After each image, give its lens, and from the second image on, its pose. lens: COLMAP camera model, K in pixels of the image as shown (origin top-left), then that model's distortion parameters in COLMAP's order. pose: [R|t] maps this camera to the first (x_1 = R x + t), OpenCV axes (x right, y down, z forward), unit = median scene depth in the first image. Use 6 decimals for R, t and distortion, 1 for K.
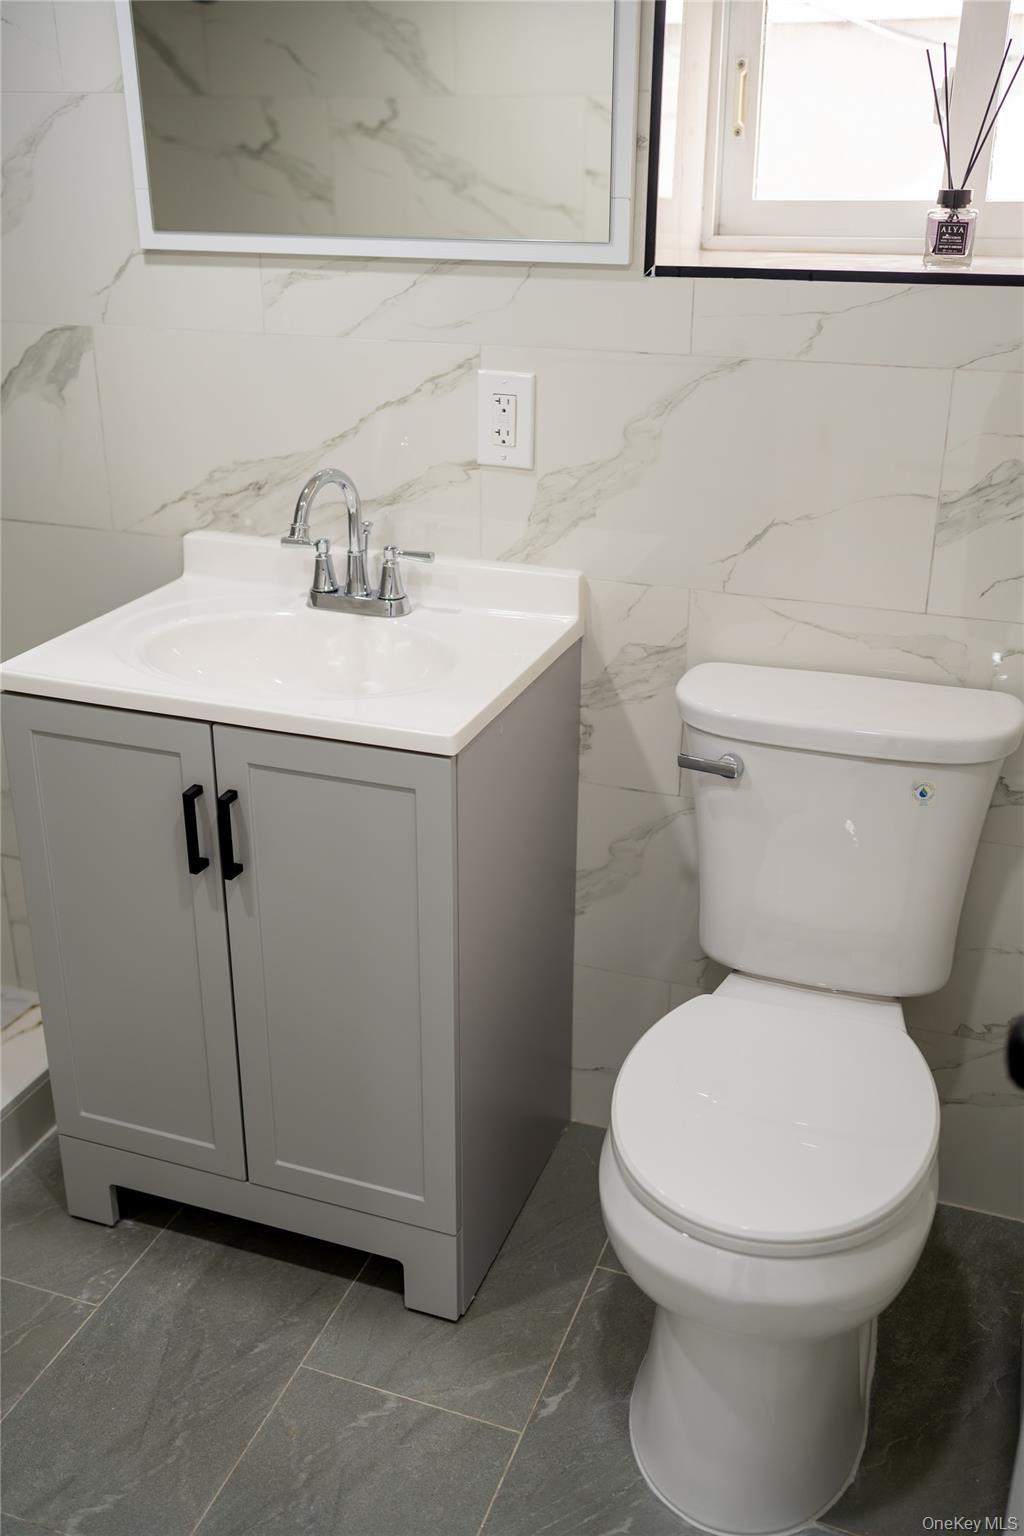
lens RADIAL K [[1480.7, 0, 510.0], [0, 1480.7, 770.7], [0, 0, 1]] dist [0.003793, 0.000000]
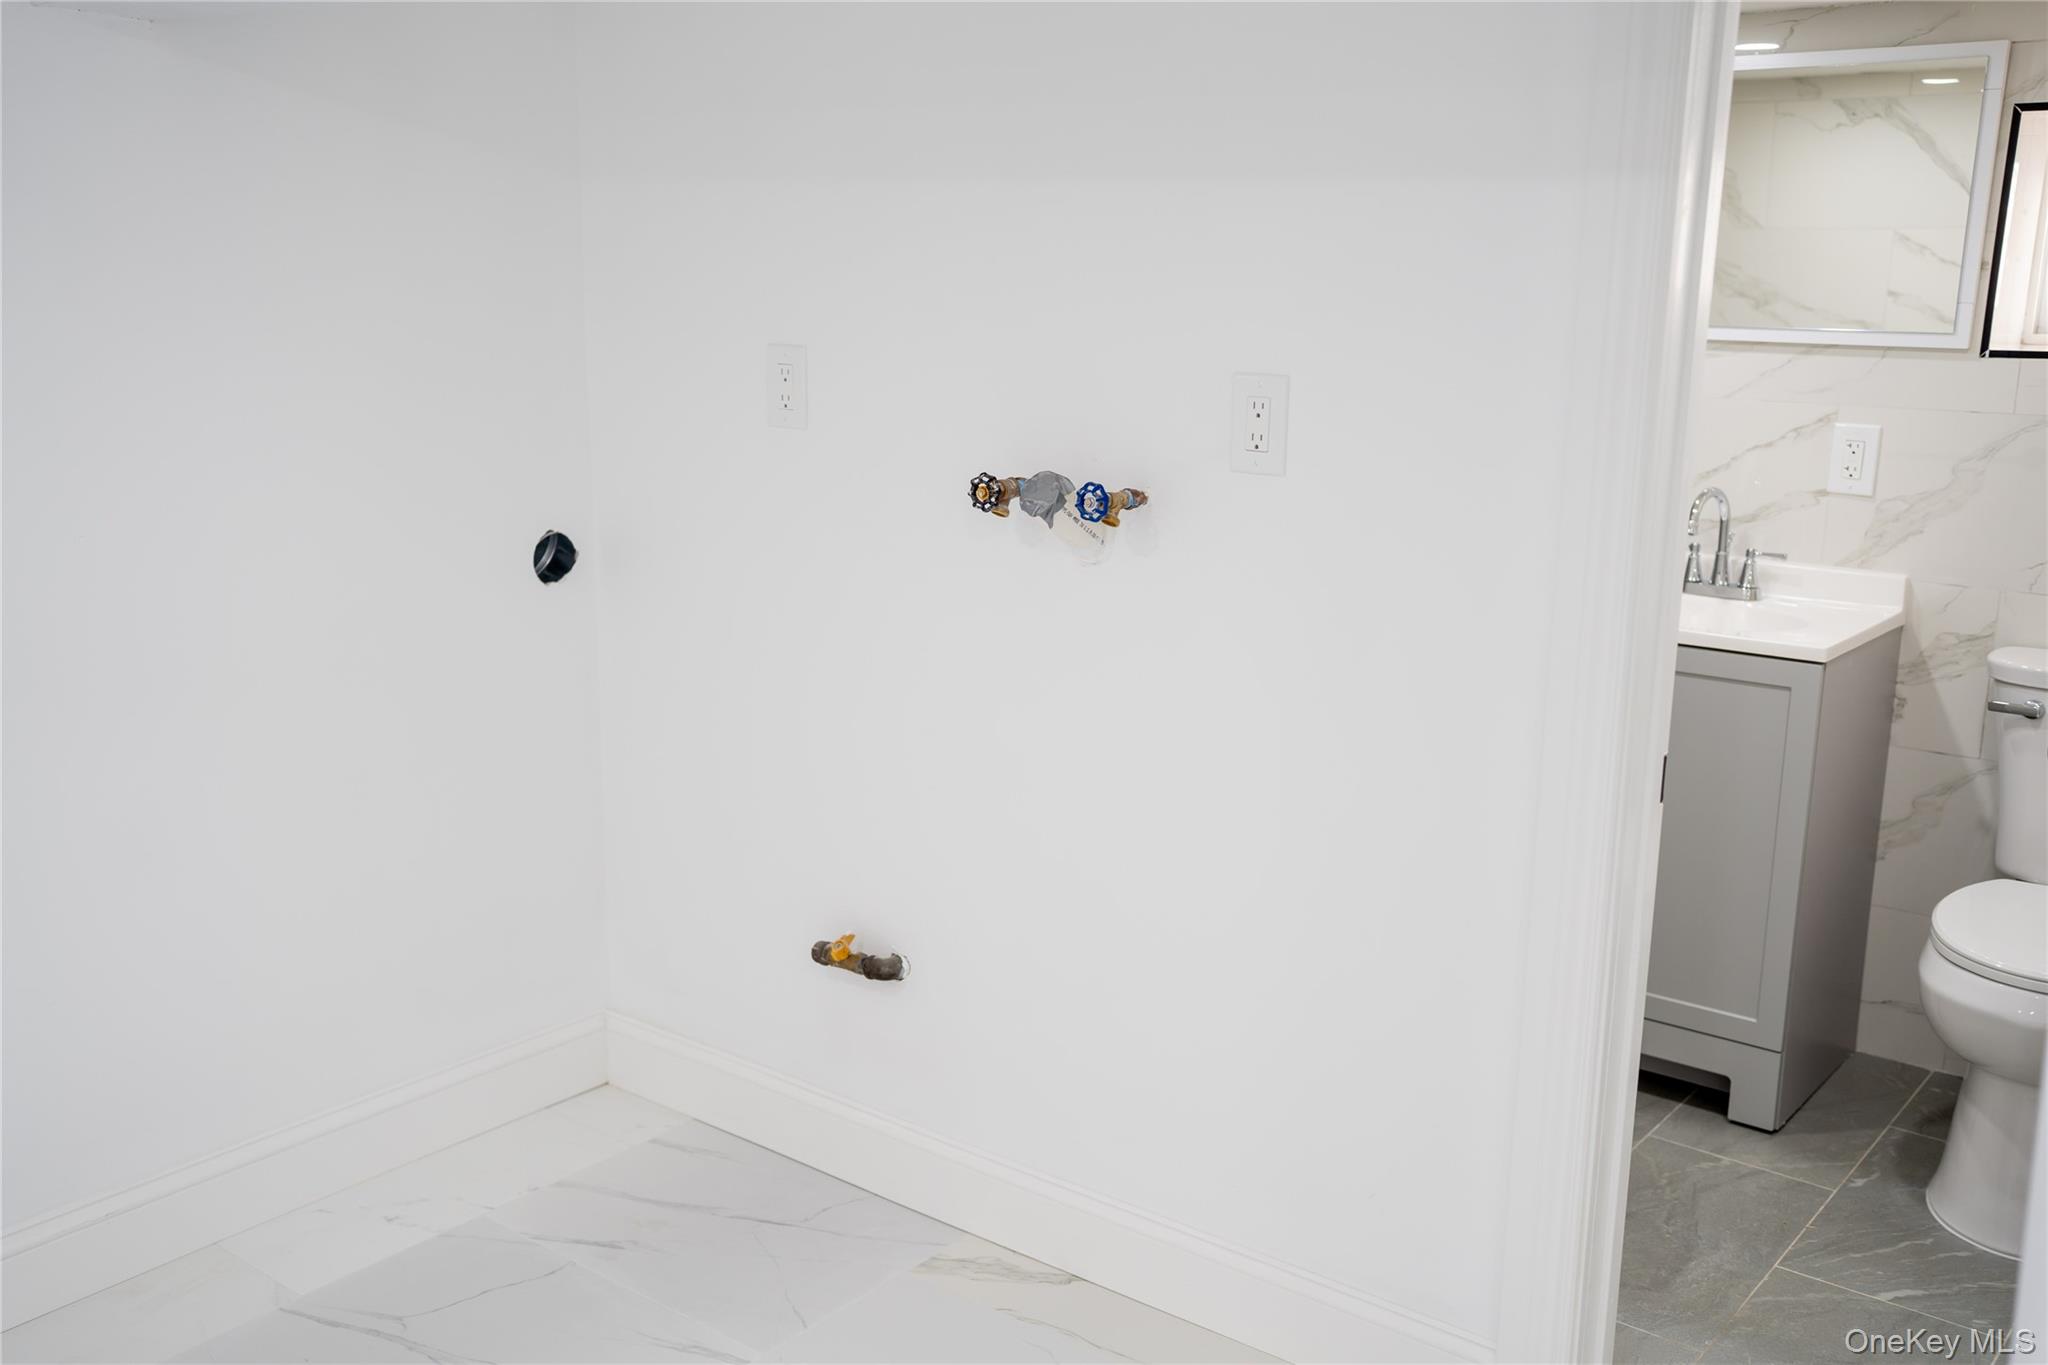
lens RADIAL K [[1974.3, 0, 969.9], [0, 1974.3, 678.8], [0, 0, 1]] dist [0.003793, 0.000000]
pose [[0.947835, 0.076376, -0.309478, -0.191463], [-0.135079, 0.975627, -0.172930, 0.372633], [0.288727, 0.205713, 0.935050, -0.860804]]
